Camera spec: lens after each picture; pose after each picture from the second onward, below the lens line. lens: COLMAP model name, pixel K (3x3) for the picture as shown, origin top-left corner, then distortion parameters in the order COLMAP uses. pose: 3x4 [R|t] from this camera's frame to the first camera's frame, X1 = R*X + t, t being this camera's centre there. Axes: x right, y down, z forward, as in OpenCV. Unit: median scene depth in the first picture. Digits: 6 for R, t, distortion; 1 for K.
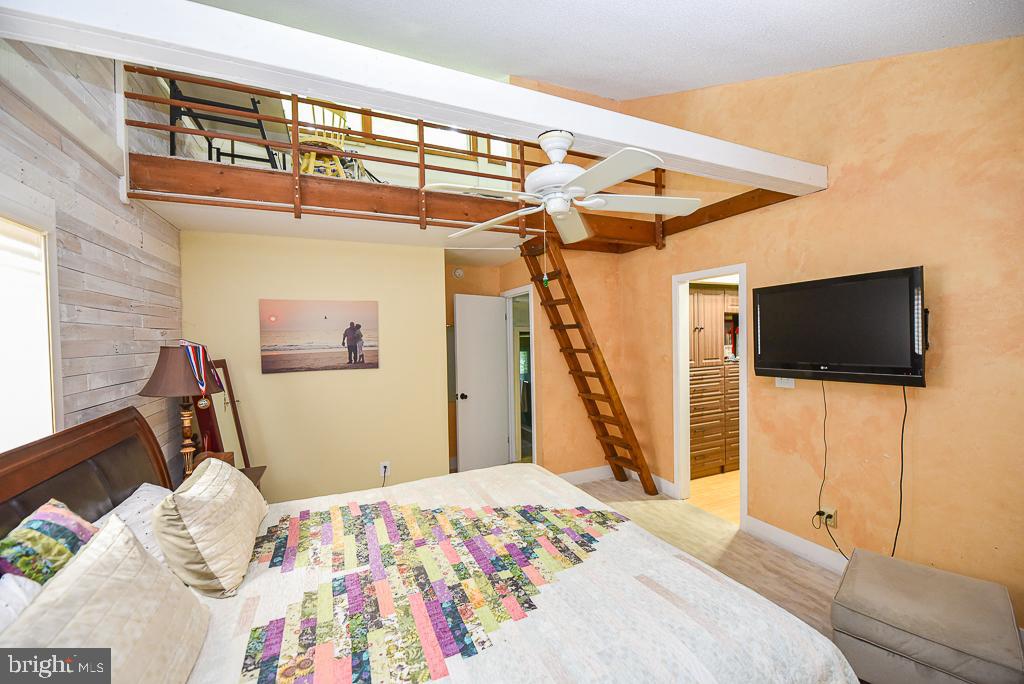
lens RADIAL K [[412.7, 0, 514.3], [0, 412.7, 340.3], [0, 0, 1]] dist [-0.001890, -0.000304]
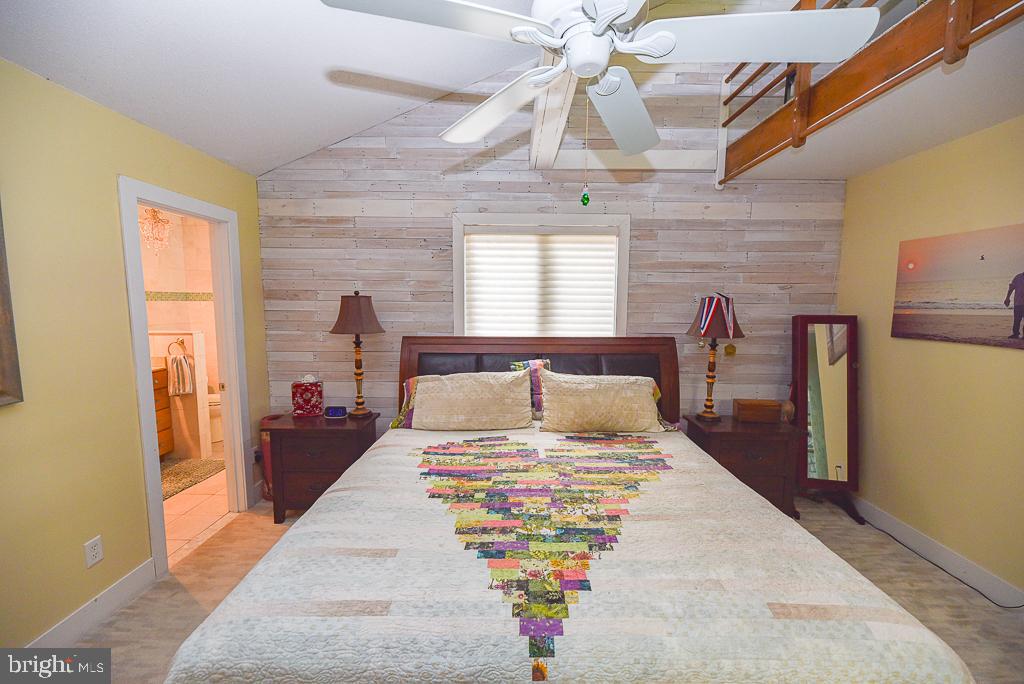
lens RADIAL K [[412.7, 0, 515.1], [0, 412.7, 342.4], [0, 0, 1]] dist [-0.001890, -0.000304]
pose [[-0.415206, 0.108781, -0.903200, 0.784600], [-0.008390, 0.992325, 0.123372, -0.000976], [0.909689, 0.058803, -0.411107, 1.292116]]
